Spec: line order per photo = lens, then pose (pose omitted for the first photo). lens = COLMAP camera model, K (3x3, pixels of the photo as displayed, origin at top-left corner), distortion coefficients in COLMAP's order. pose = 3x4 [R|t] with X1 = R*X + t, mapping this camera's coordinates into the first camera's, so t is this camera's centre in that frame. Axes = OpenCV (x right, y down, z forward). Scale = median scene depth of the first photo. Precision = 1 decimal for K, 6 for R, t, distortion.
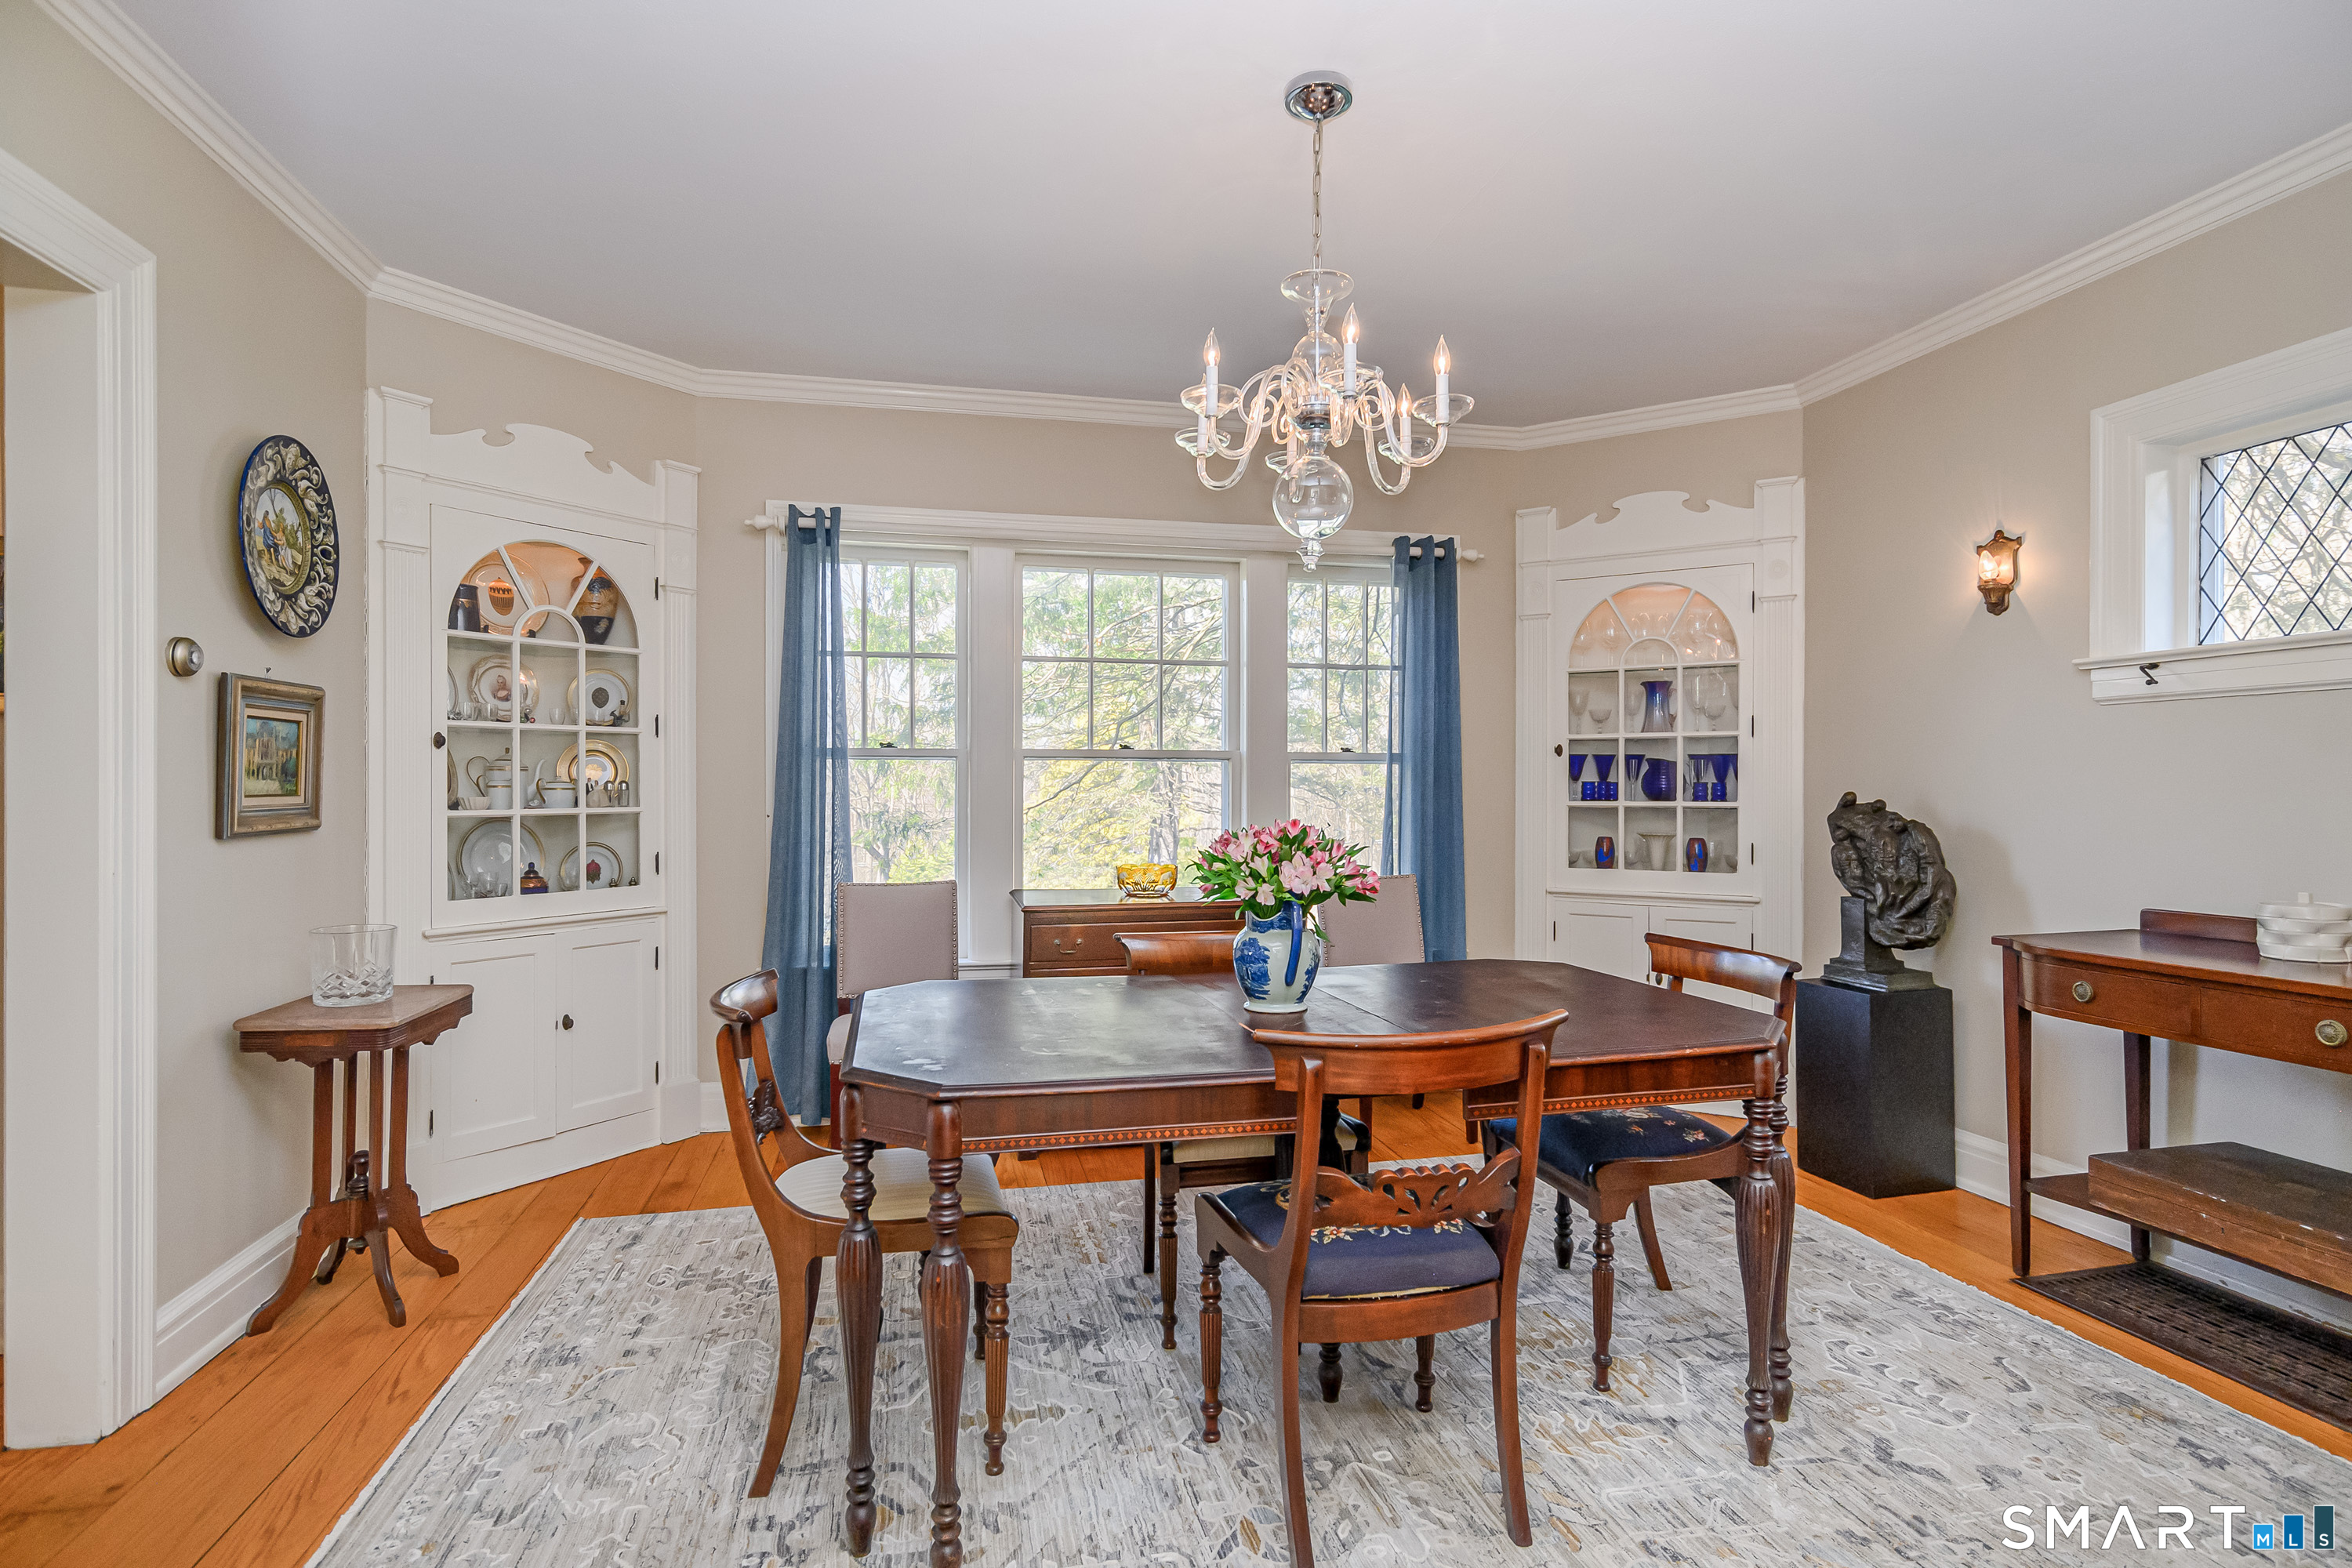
lens RADIAL K [[1194.9, 0, 1177.9], [0, 1194.9, 781.1], [0, 0, 1]] dist [-0.006130, 0.004821]
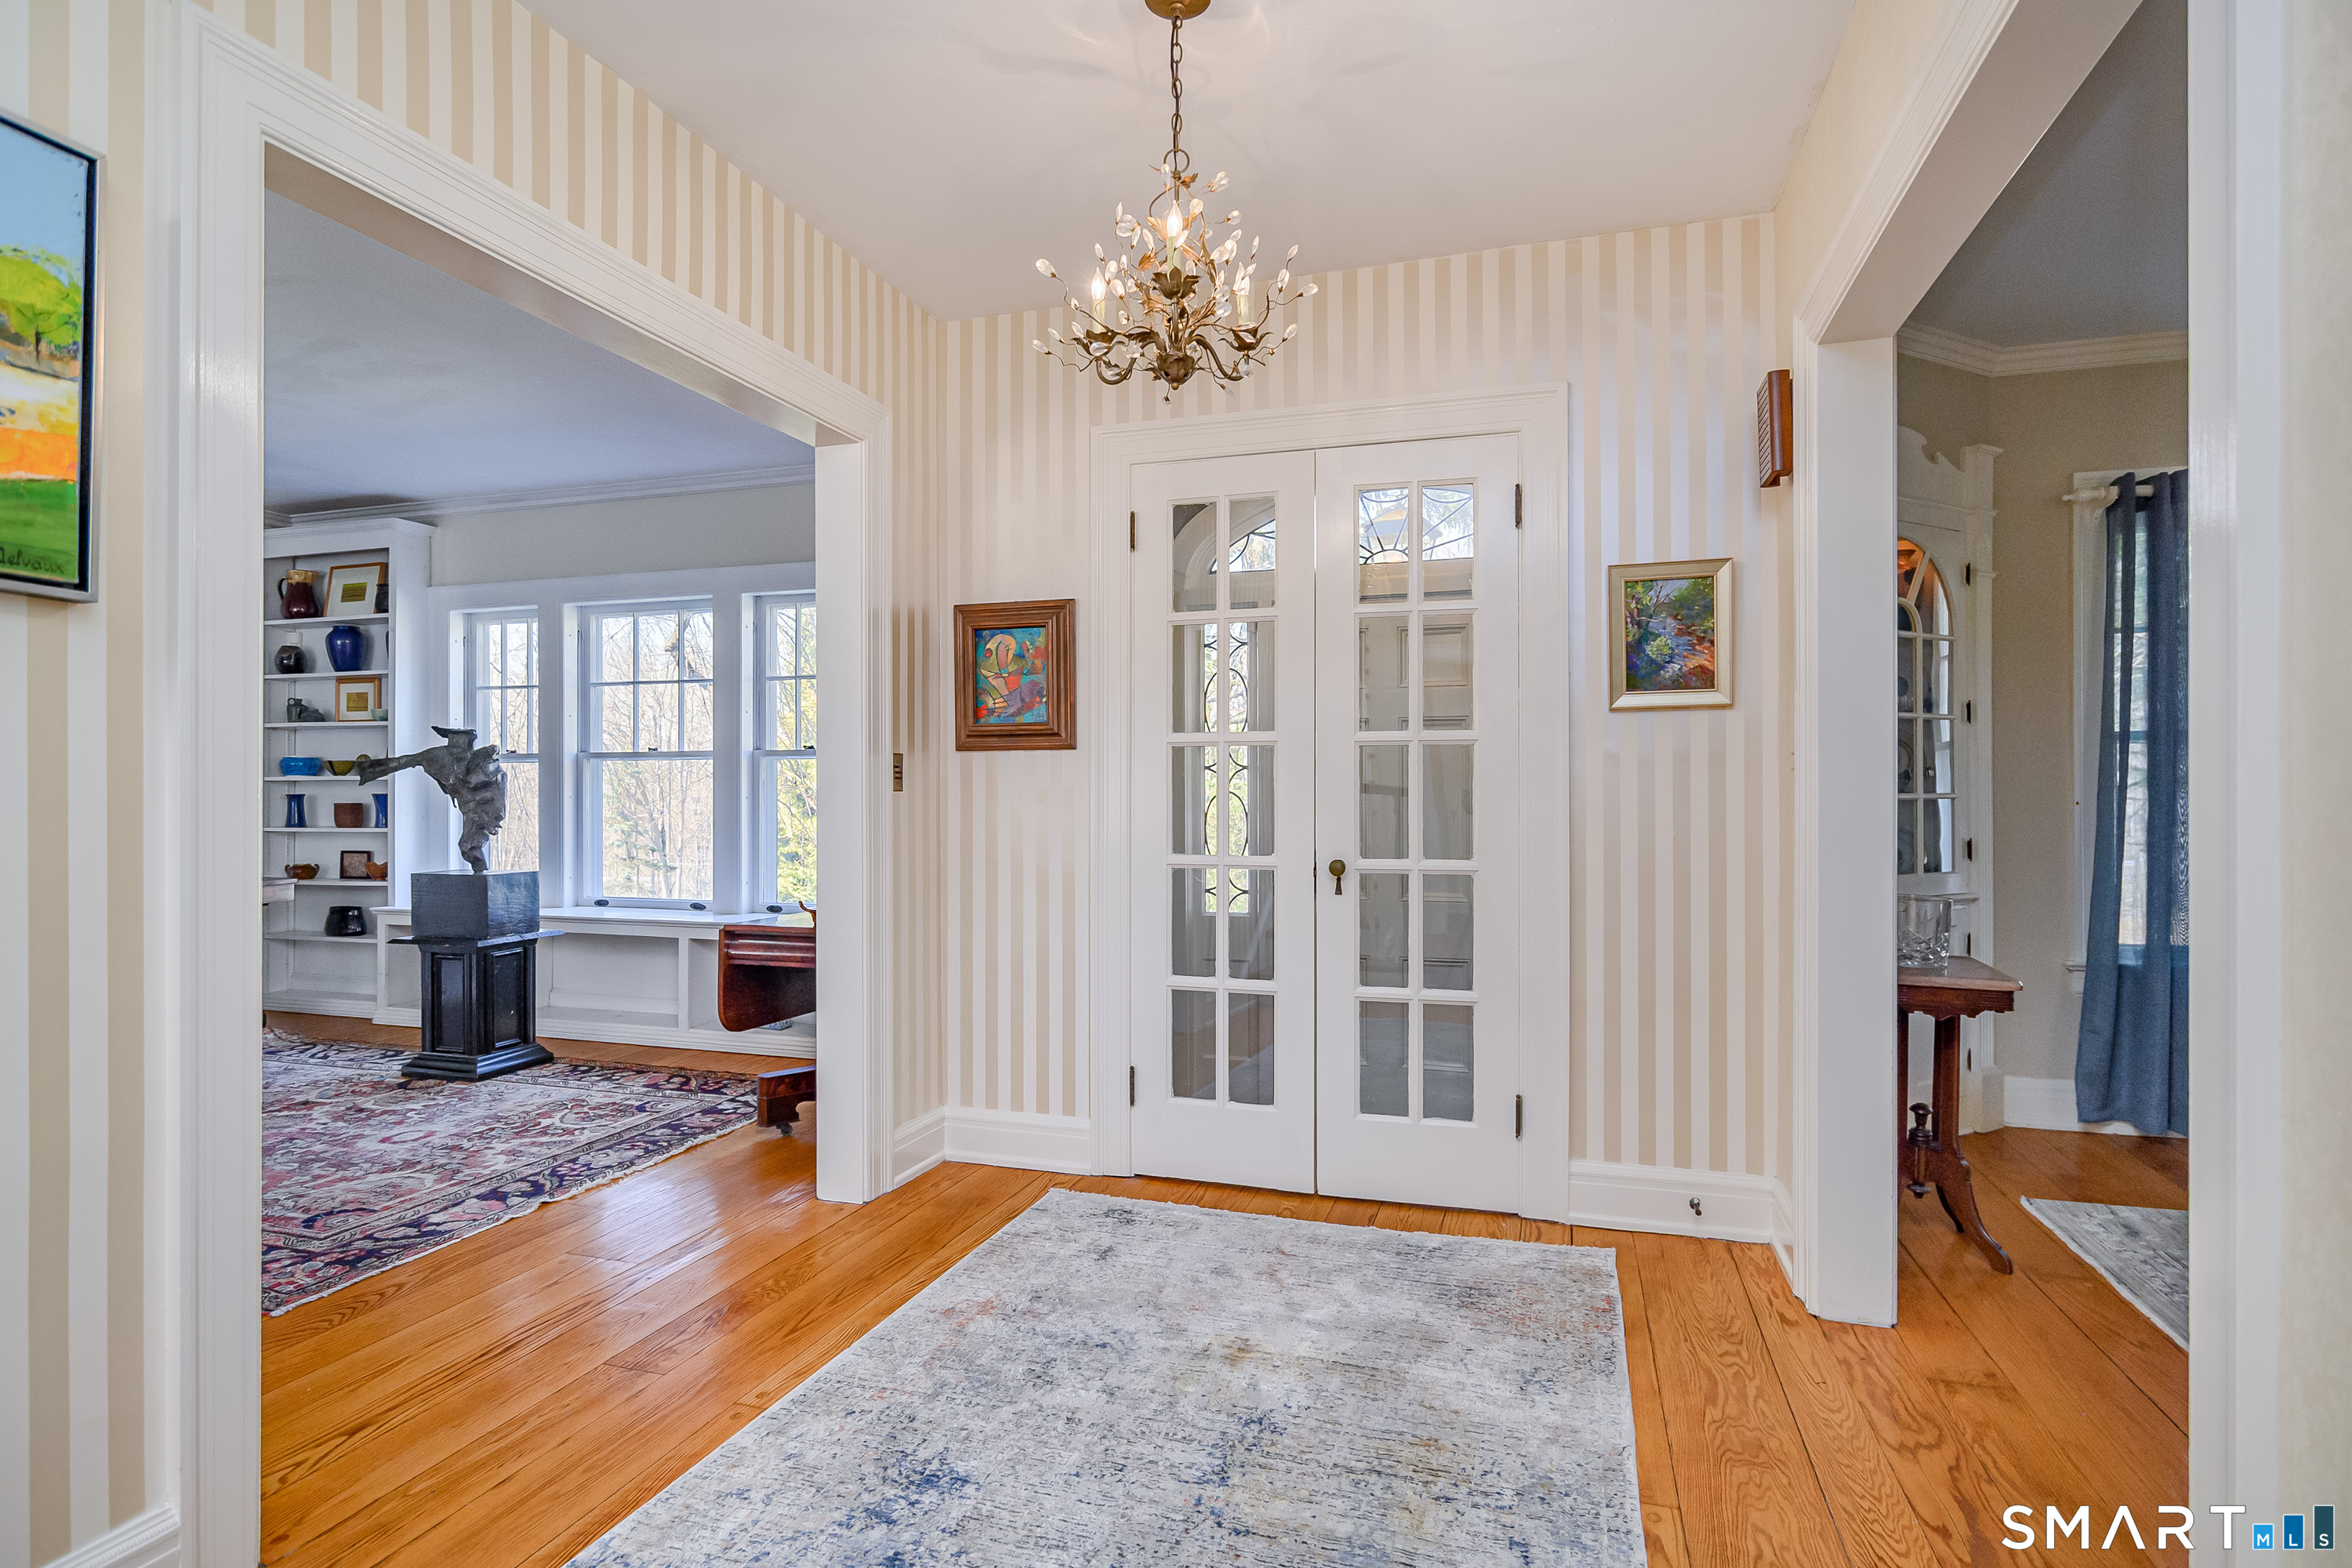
lens RADIAL K [[1194.9, 0, 1184.3], [0, 1194.9, 793.2], [0, 0, 1]] dist [-0.006130, 0.004821]
pose [[0.865829, -0.000311, -0.500340, -0.488973], [0.000592, 1.000000, 0.000403, 0.019323], [0.500339, -0.000645, 0.865829, -0.183568]]
